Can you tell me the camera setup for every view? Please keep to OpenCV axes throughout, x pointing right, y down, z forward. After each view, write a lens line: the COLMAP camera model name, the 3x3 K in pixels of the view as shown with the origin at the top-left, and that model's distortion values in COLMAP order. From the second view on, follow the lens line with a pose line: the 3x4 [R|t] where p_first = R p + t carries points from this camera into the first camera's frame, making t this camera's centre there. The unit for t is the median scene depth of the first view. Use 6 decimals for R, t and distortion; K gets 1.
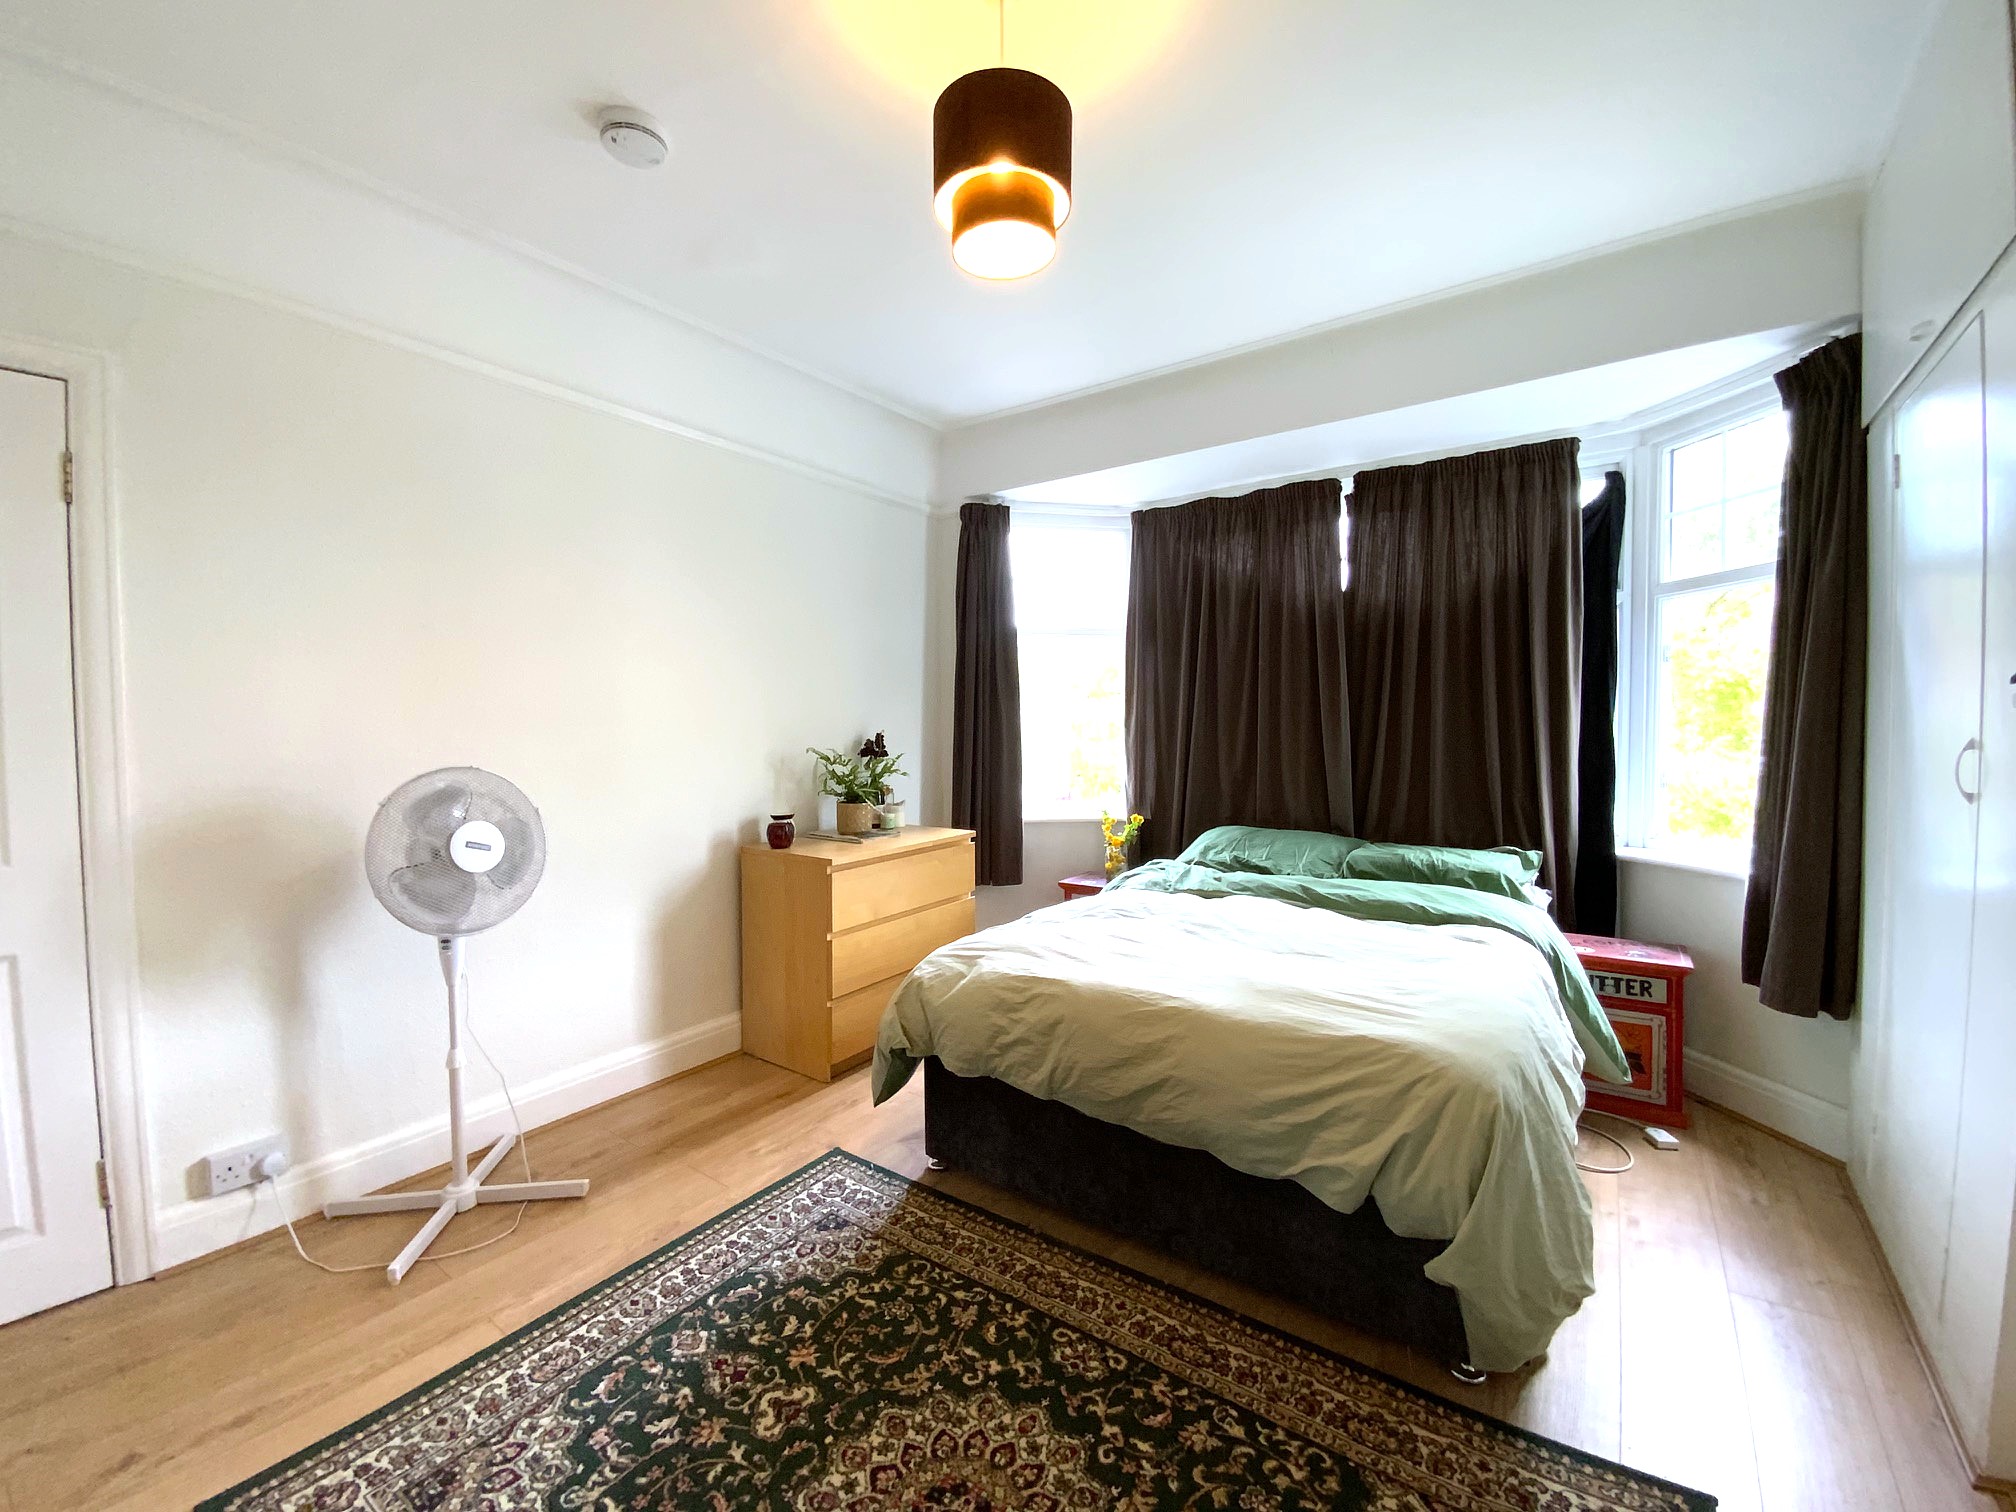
lens RADIAL K [[828.5, 0, 1008.0], [0, 828.5, 756.0], [0, 0, 1]] dist [-0.000791, -0.000183]
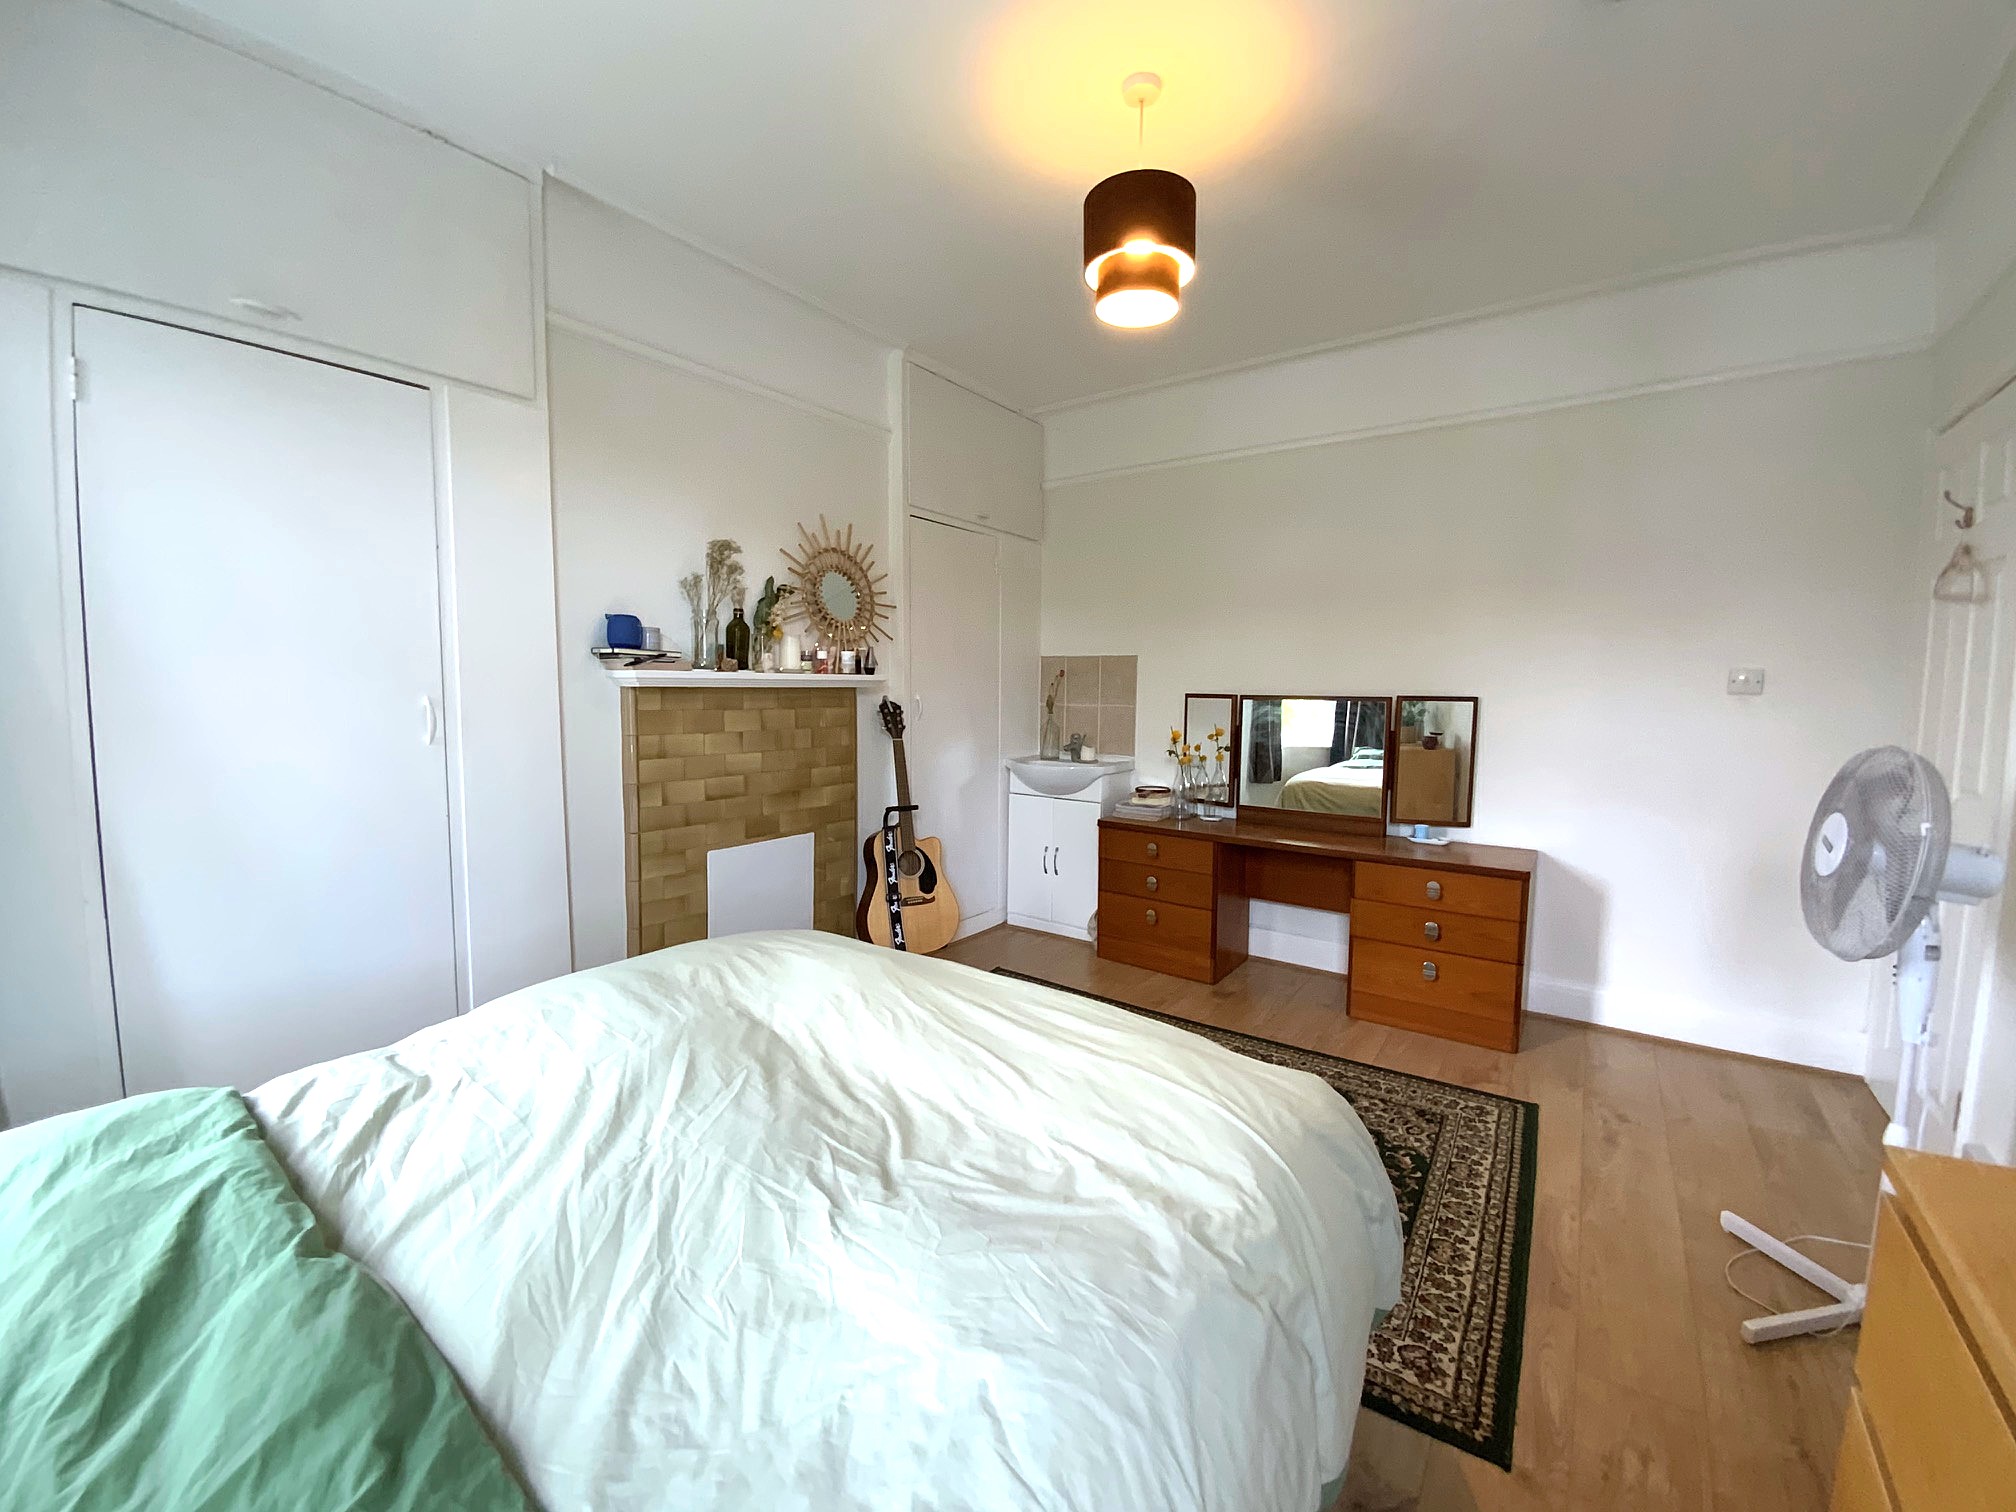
lens RADIAL K [[806.3, 0, 1008.0], [0, 806.3, 756.0], [0, 0, 1]] dist [-0.000853, -0.000212]
pose [[-0.999997, 0.000630, 0.002276, 0.169455], [0.000918, 0.991651, 0.128946, -0.088075], [-0.002176, 0.128948, -0.991649, 2.078385]]
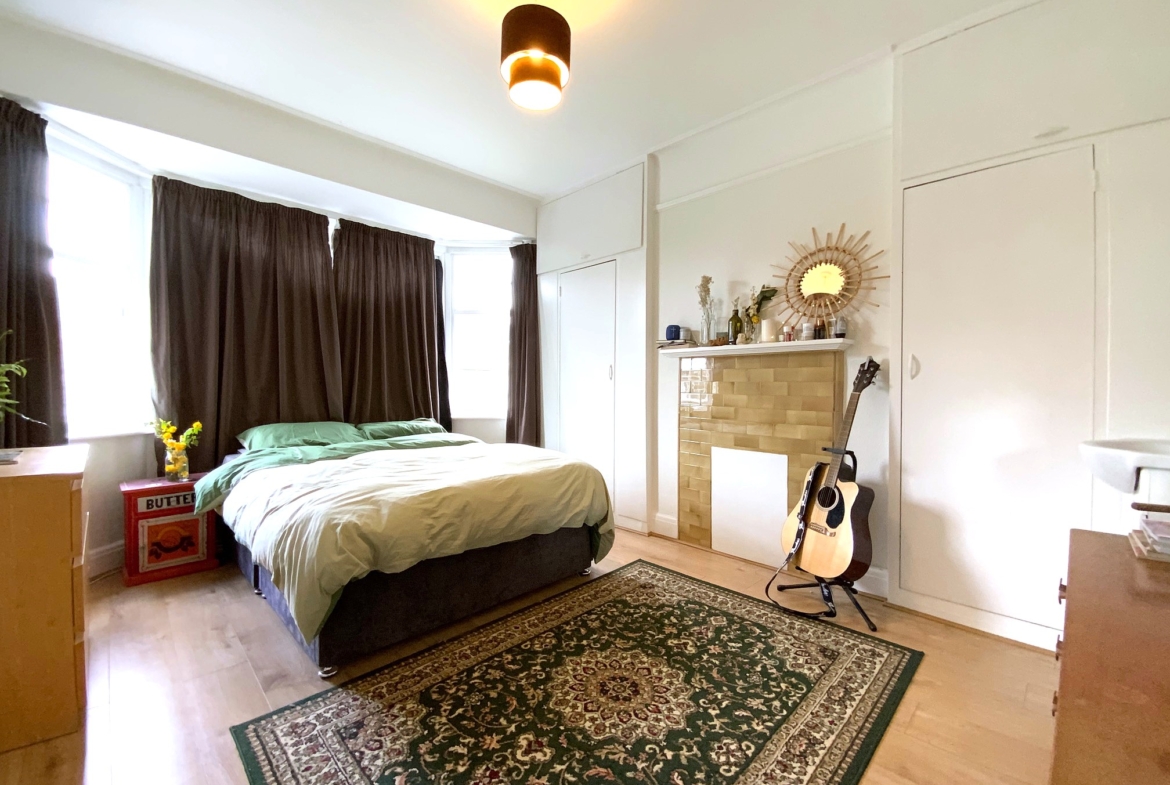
lens RADIAL K [[478.3, 0, 585.0], [0, 478.3, 392.5], [0, 0, 1]] dist [0.001231, -0.000041]
pose [[0.169908, -0.006670, 0.985437, -1.018342], [0.032772, 0.999462, 0.001114, 0.097266], [-0.984915, 0.032106, 0.170035, 0.639734]]
